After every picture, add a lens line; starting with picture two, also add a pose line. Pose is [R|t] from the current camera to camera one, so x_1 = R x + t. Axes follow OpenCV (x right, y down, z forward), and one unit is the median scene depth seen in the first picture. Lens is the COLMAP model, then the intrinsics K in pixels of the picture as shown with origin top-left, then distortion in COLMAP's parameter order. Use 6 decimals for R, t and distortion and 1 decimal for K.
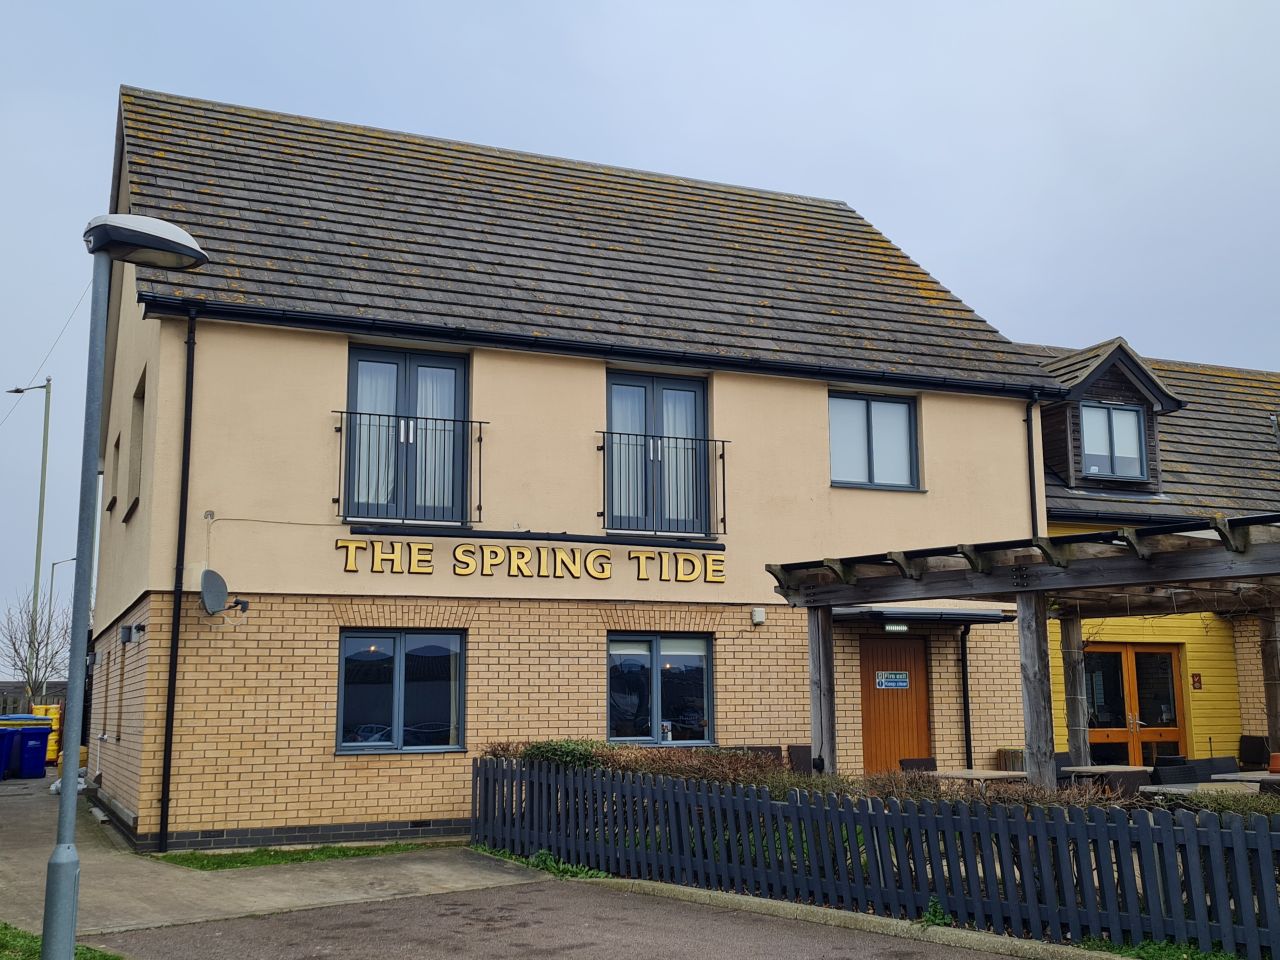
lens RADIAL K [[1307.4, 0, 640.0], [0, 1307.4, 480.0], [0, 0, 1]] dist [0.025159, 0.006329]
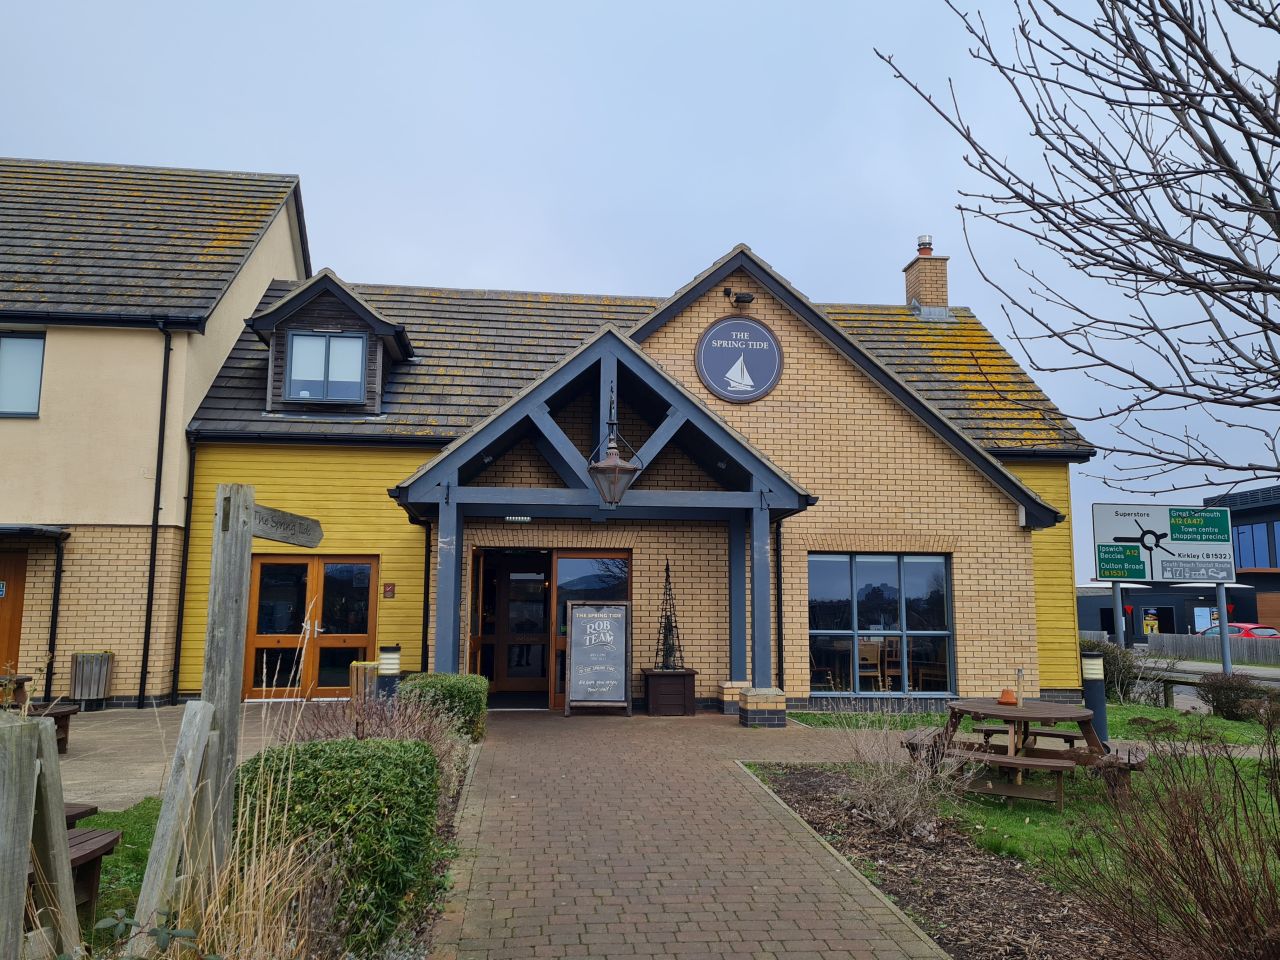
lens RADIAL K [[965.0, 0, 640.0], [0, 965.0, 480.0], [0, 0, 1]] dist [0.026266, -0.000824]
pose [[0.970713, -0.020257, -0.239387, 0.920794], [0.030173, 0.998828, 0.037833, 0.046680], [0.238340, -0.043948, 0.970187, 0.339700]]
